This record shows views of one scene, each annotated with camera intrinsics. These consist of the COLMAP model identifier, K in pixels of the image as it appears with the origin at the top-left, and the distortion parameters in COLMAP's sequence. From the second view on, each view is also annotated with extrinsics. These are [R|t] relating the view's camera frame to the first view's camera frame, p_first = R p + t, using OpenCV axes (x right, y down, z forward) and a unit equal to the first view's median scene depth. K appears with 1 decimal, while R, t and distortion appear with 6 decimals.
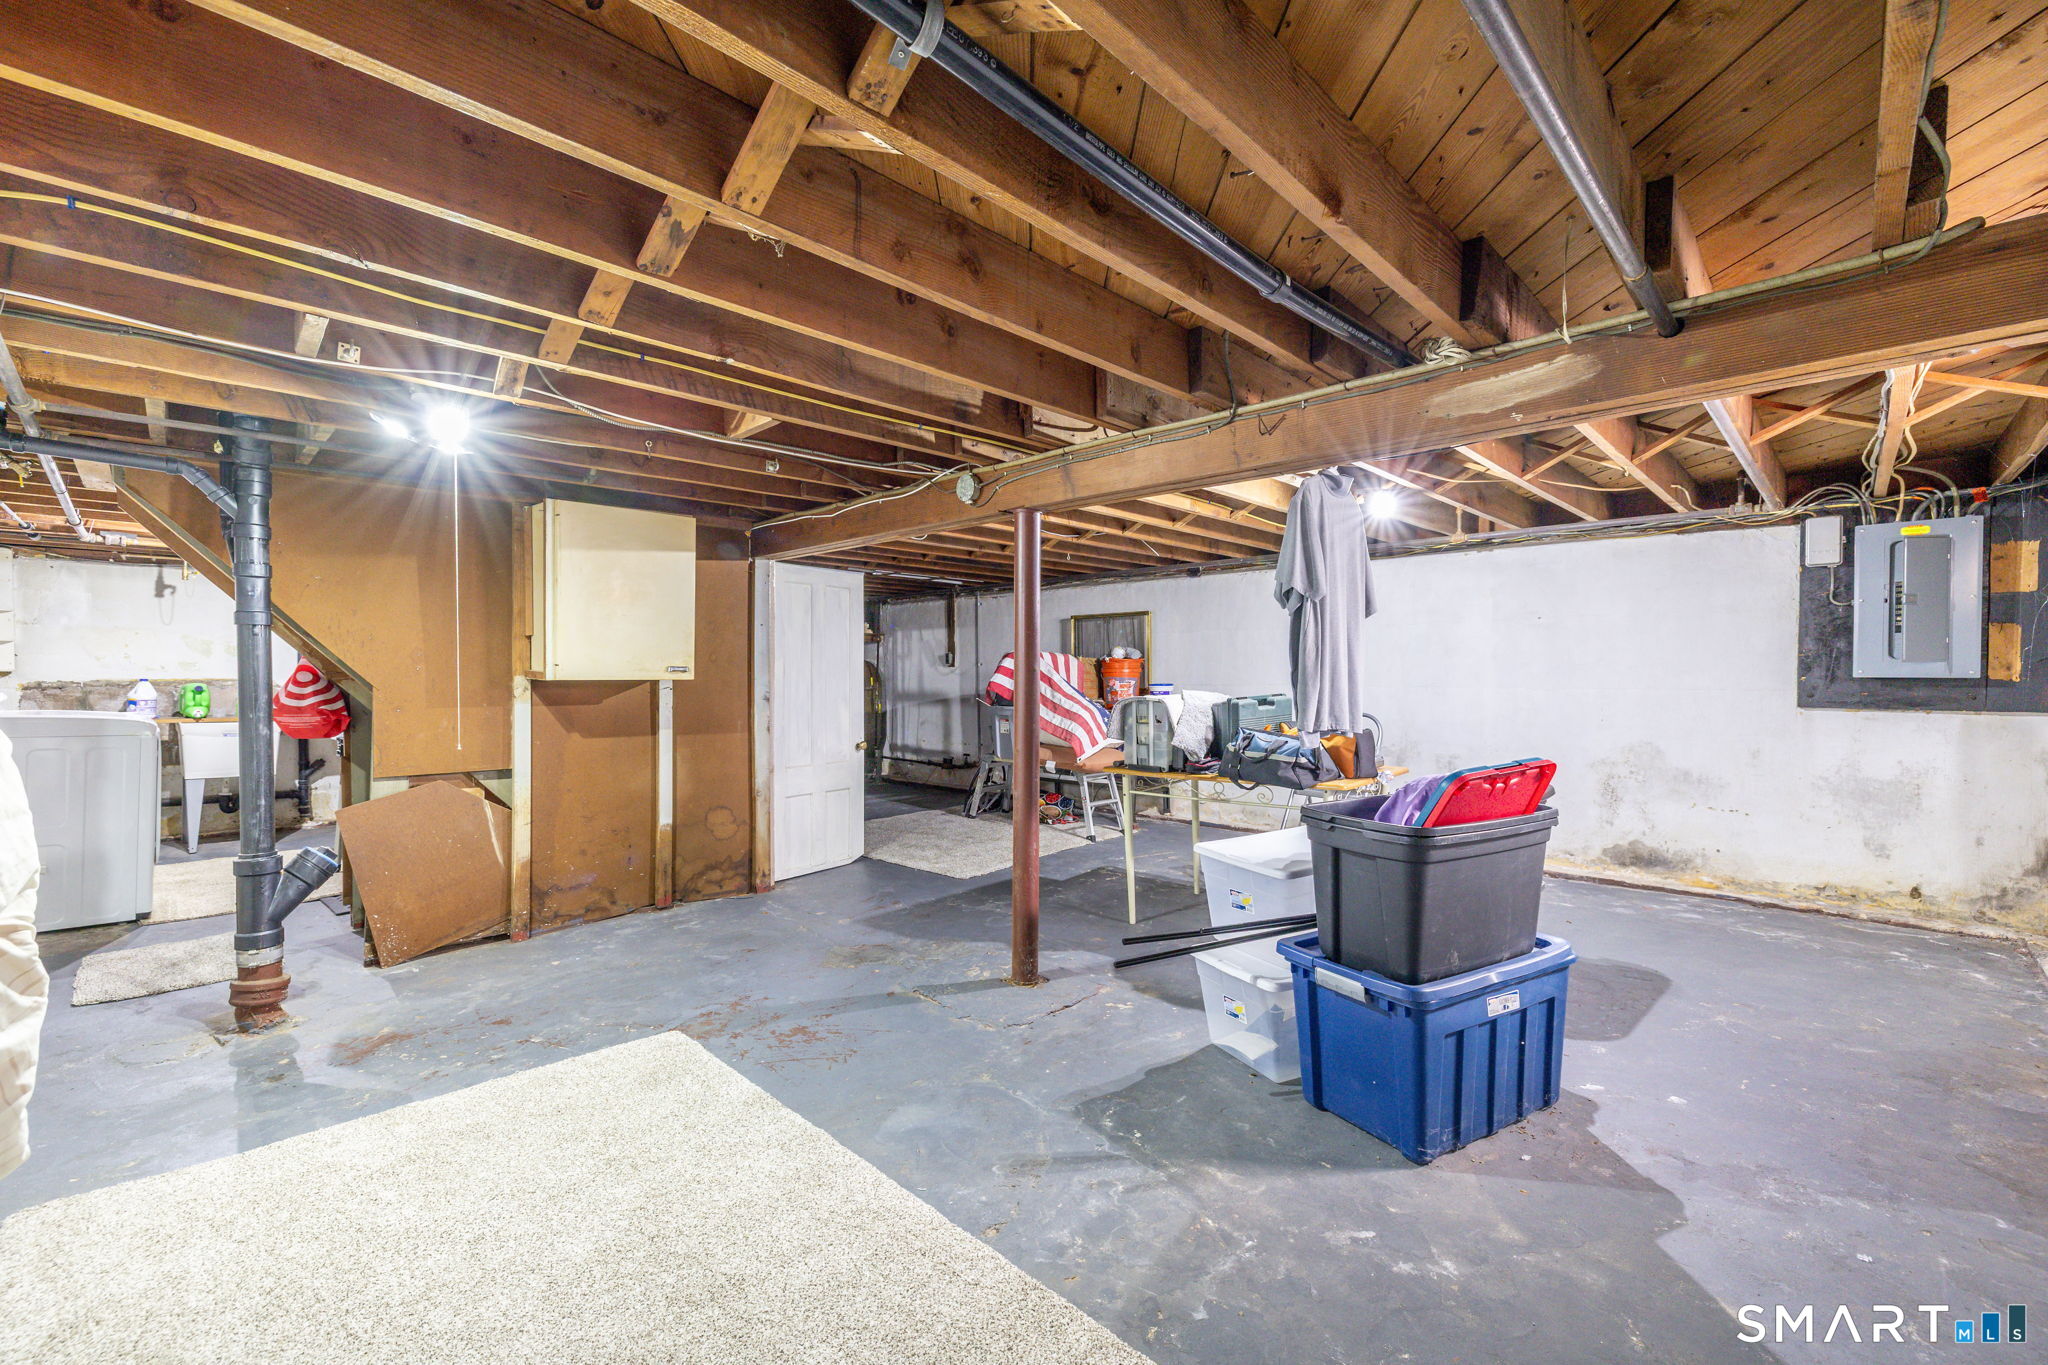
lens RADIAL K [[852.2, 0, 1028.7], [0, 852.2, 678.8], [0, 0, 1]] dist [0.000263, 0.000142]
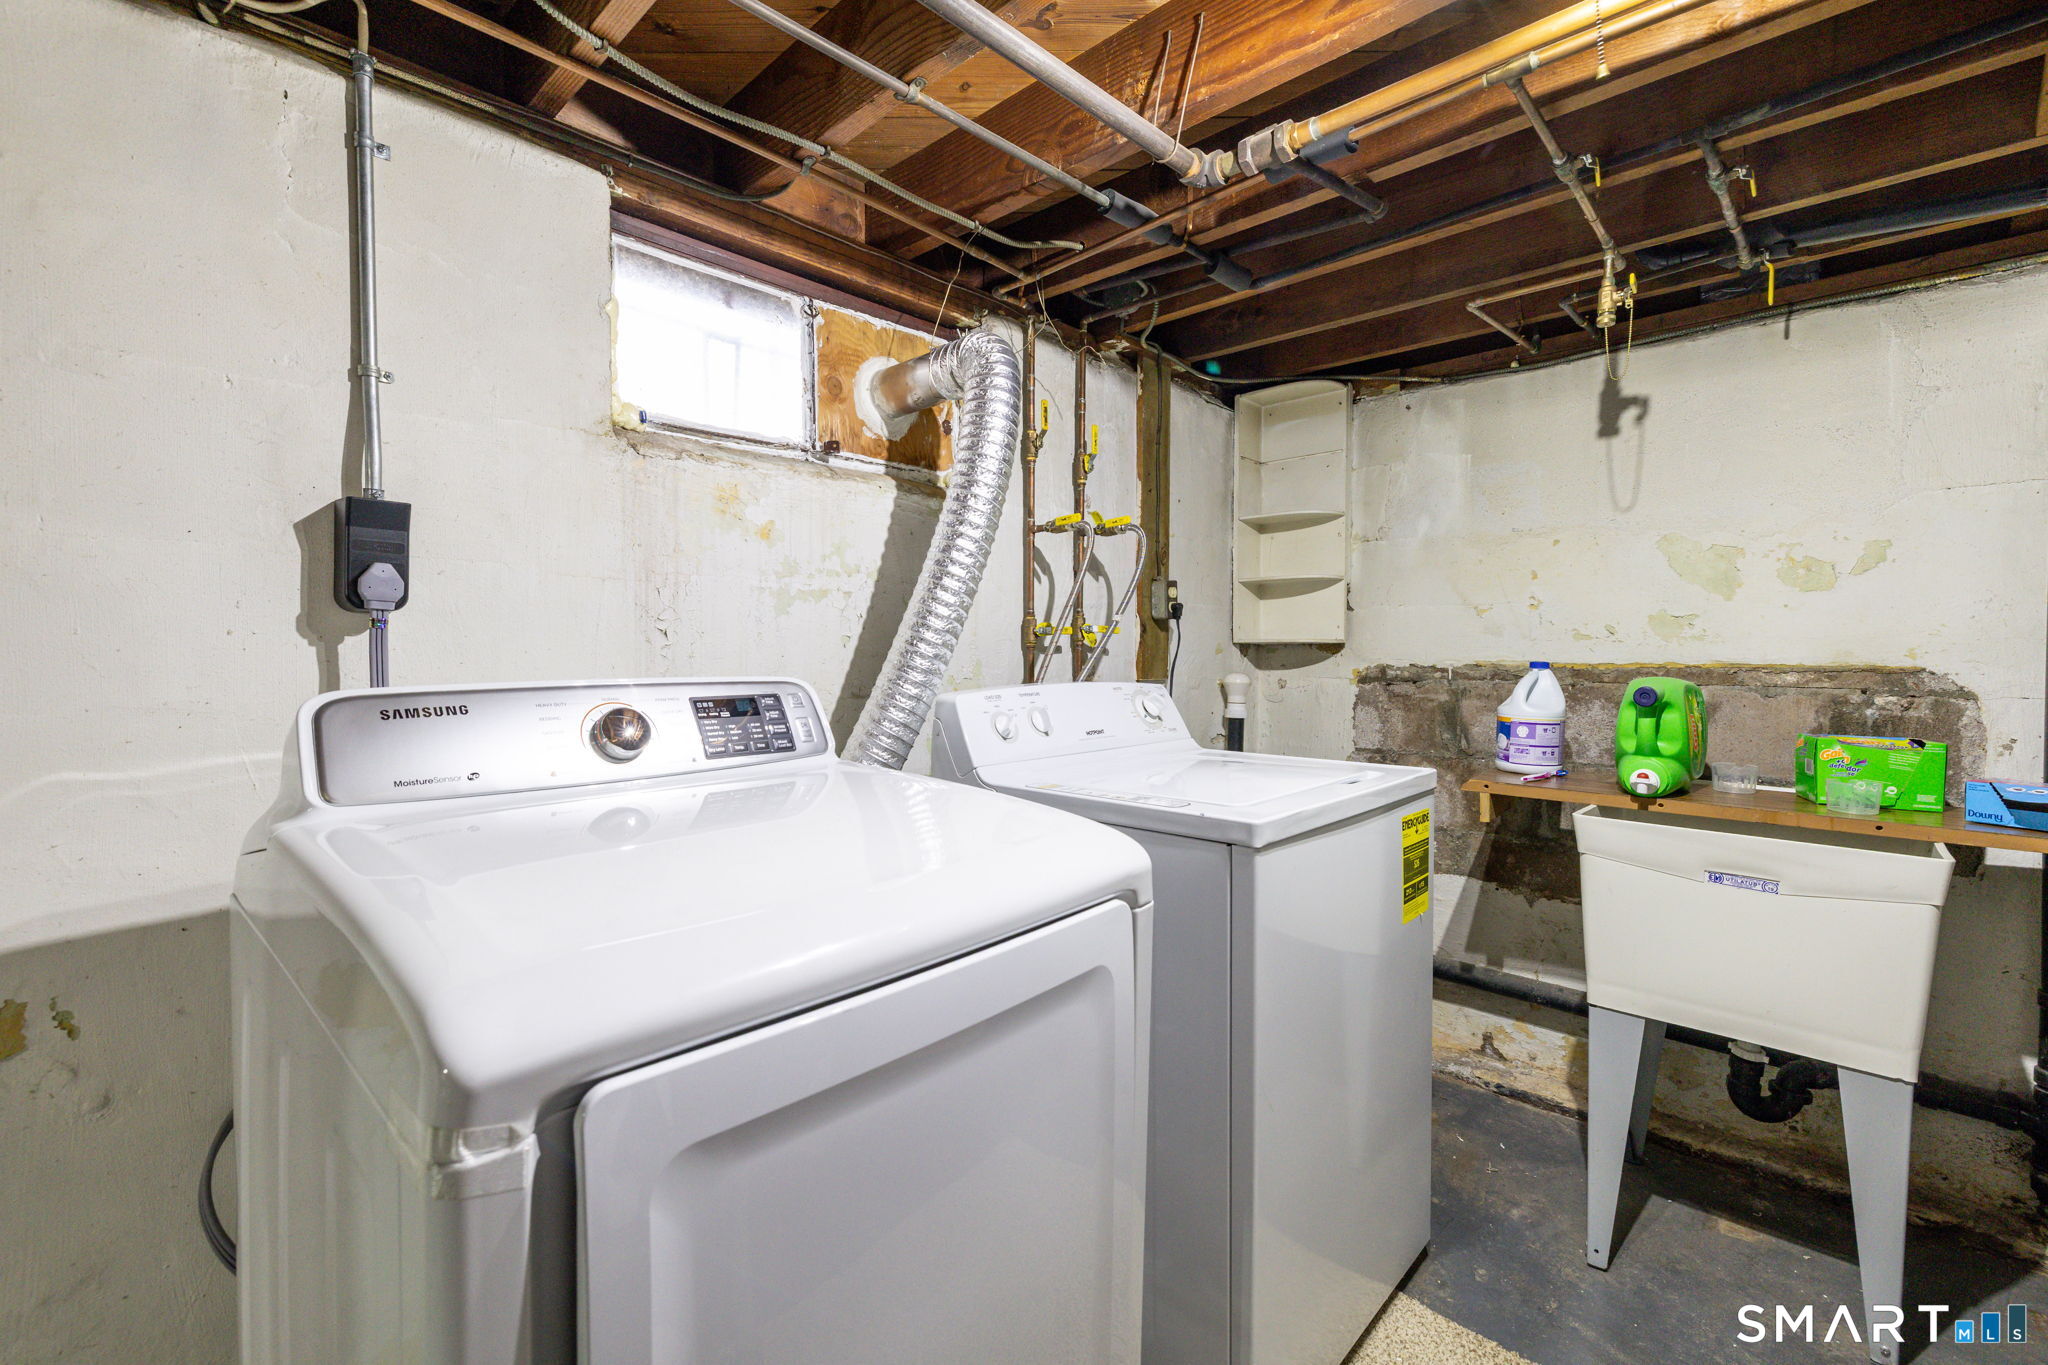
lens RADIAL K [[852.2, 0, 1028.8], [0, 852.2, 674.5], [0, 0, 1]] dist [0.000263, 0.000142]
pose [[0.002478, 0.023315, -0.999725, -0.692289], [-0.015536, 0.999608, 0.023273, 0.000518], [0.999876, 0.015474, 0.002839, 0.795683]]
